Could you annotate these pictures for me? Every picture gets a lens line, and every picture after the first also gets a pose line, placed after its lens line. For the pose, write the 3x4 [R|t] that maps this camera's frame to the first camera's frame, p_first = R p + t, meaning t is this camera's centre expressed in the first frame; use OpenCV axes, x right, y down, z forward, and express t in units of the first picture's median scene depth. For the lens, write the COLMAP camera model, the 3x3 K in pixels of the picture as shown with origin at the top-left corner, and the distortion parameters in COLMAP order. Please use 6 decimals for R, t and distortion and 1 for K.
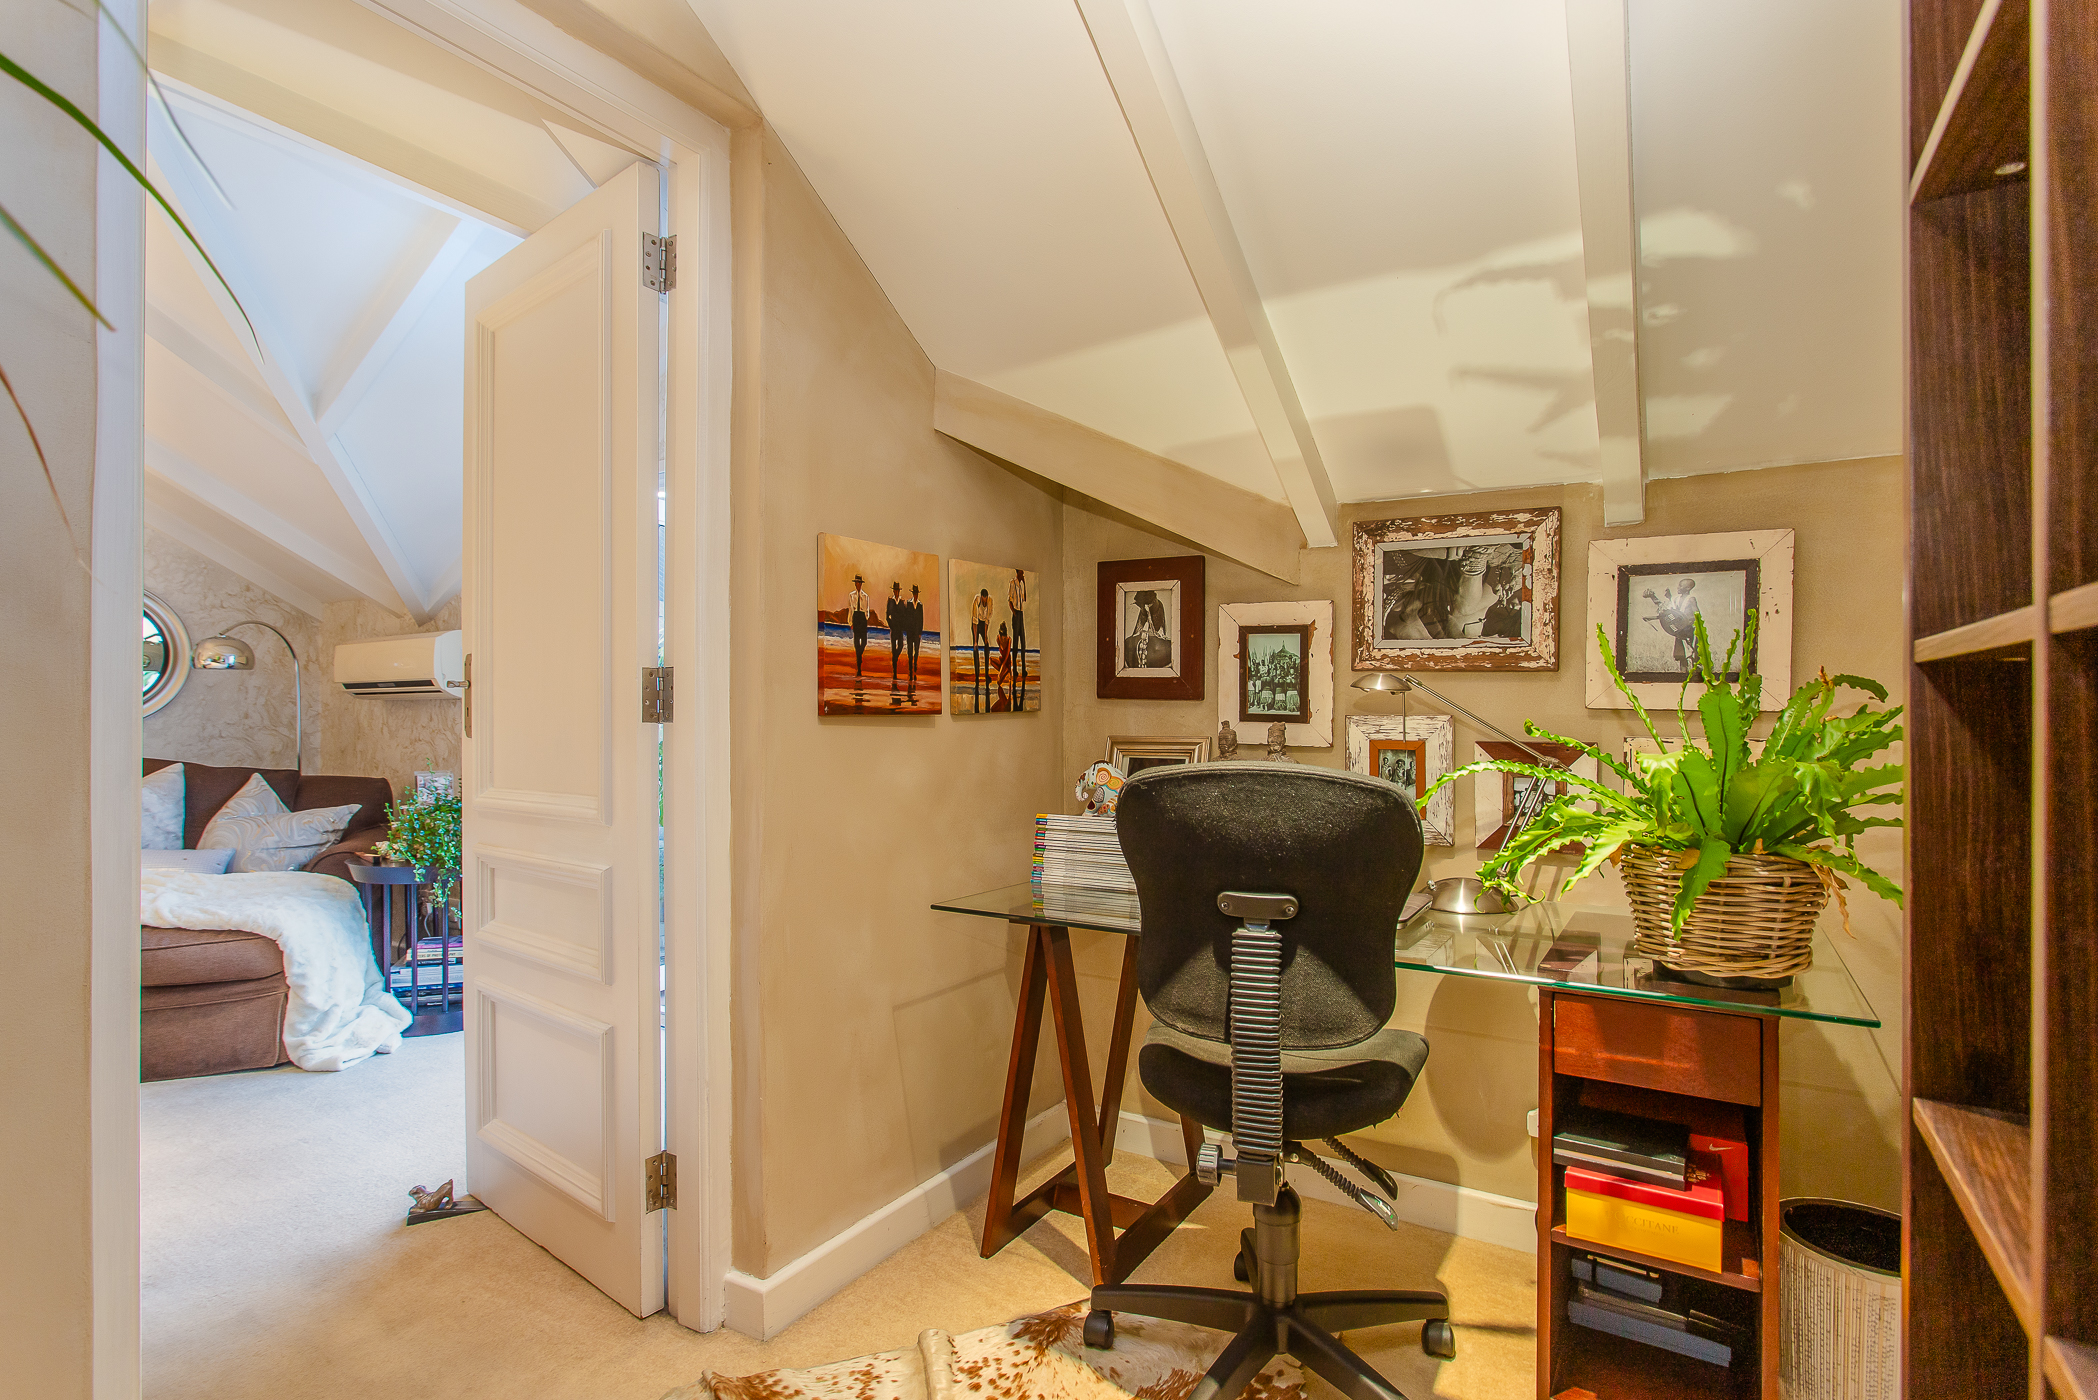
lens RADIAL K [[1013.0, 0, 1049.0], [0, 1013.0, 700.0], [0, 0, 1]] dist [-0.002253, 0.001677]
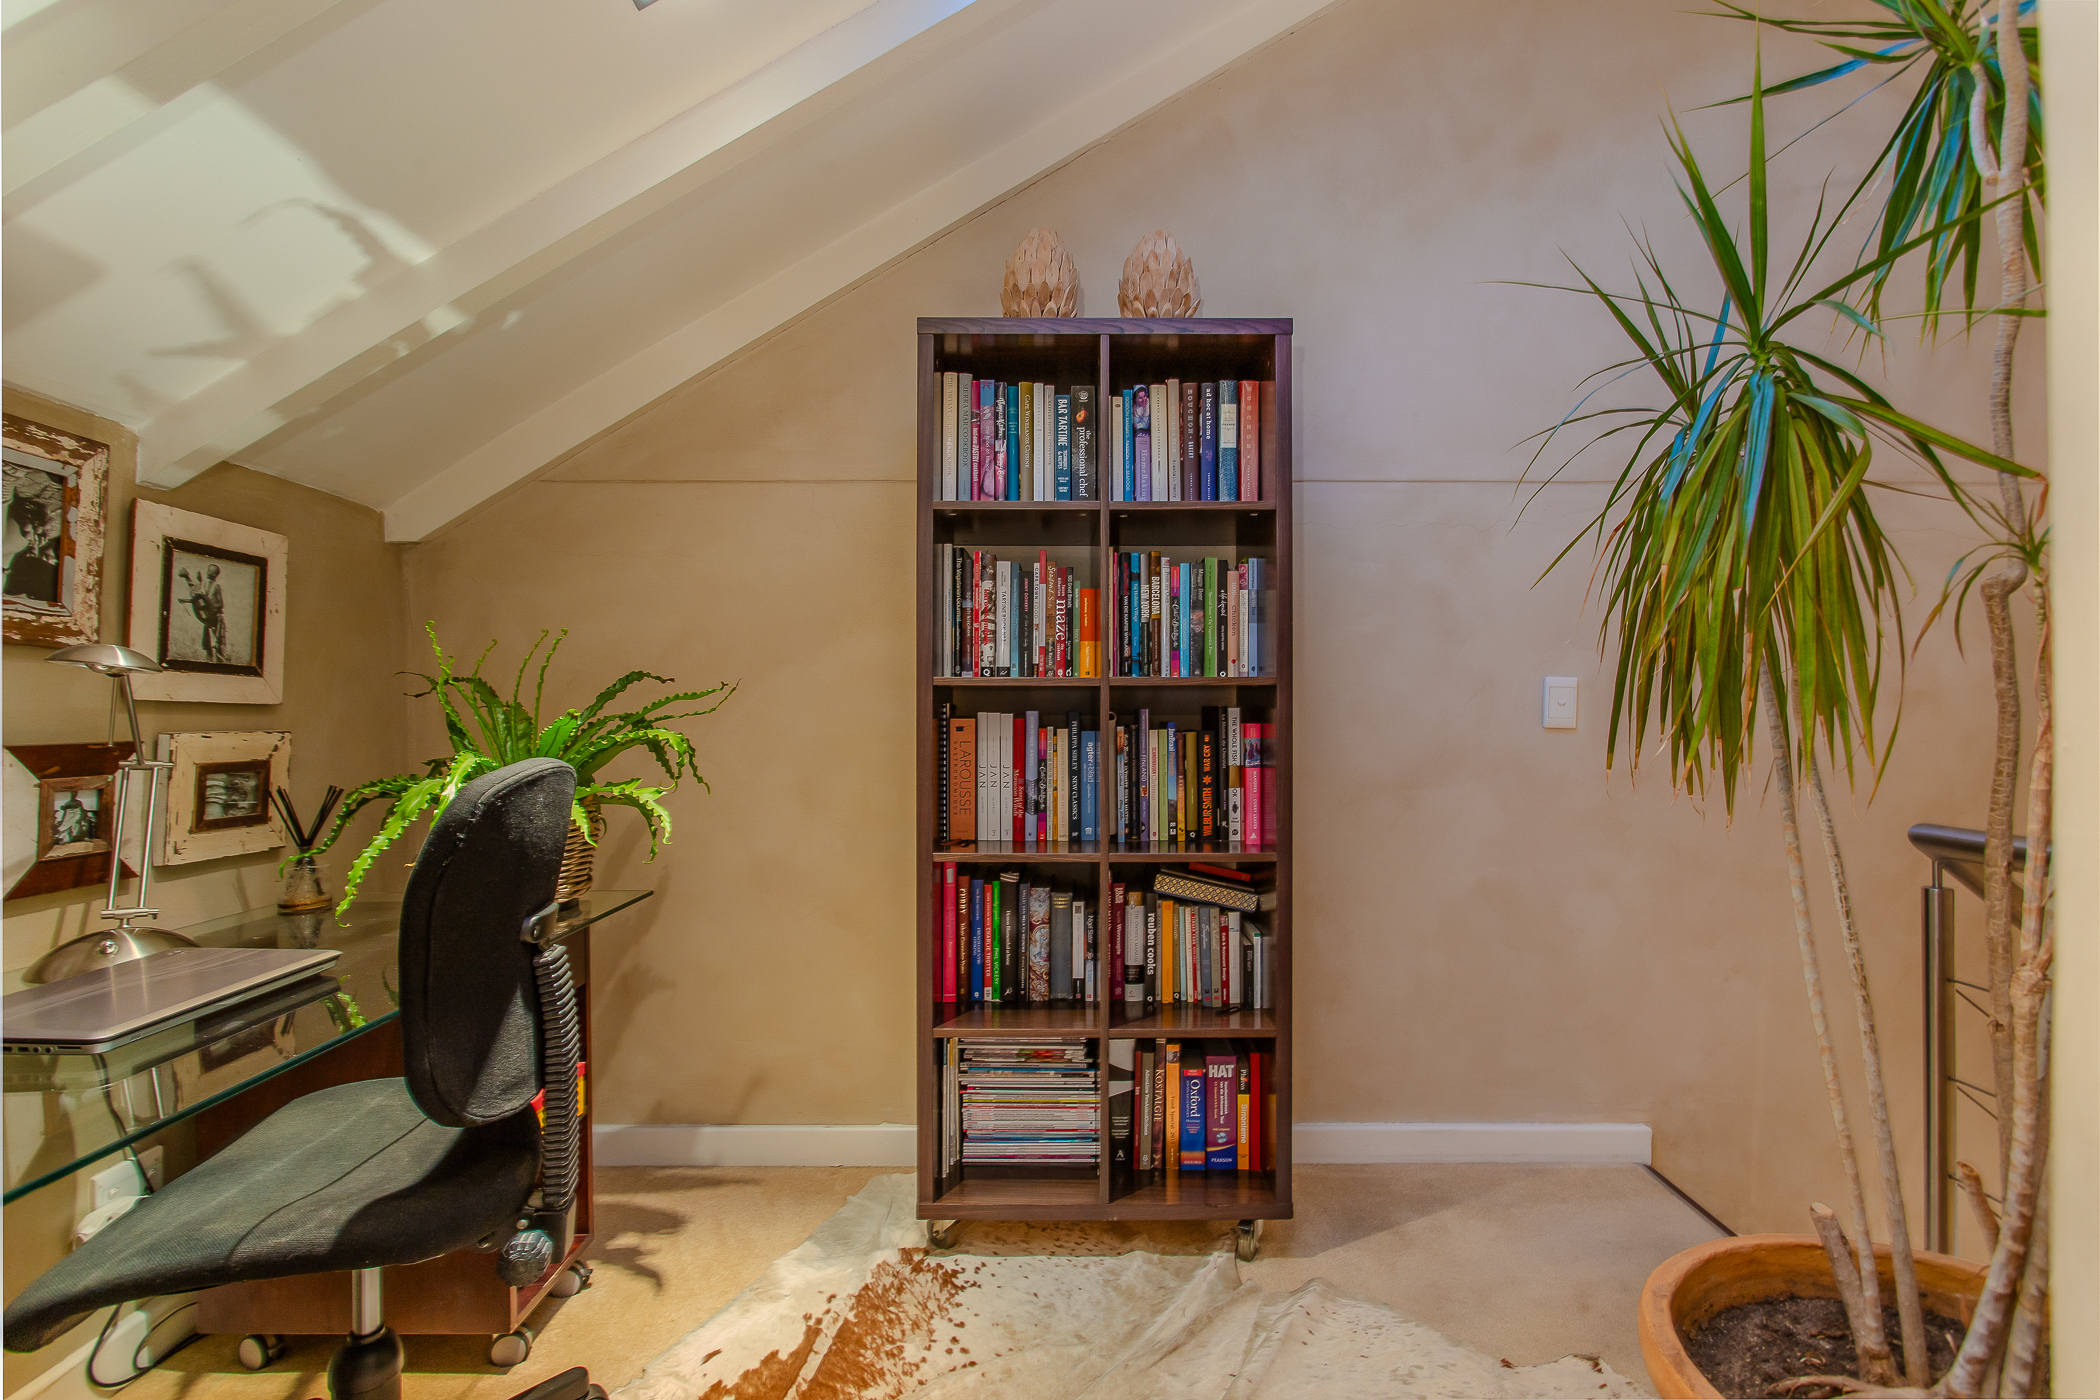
lens RADIAL K [[1014.0, 0, 1050.0], [0, 1014.0, 700.0], [0, 0, 1]] dist [-0.002253, 0.001677]
pose [[-0.549795, 0.008828, 0.835253, -0.557767], [-0.007122, 0.999858, -0.015256, 0.015298], [-0.835270, -0.014336, -0.549654, 0.810791]]
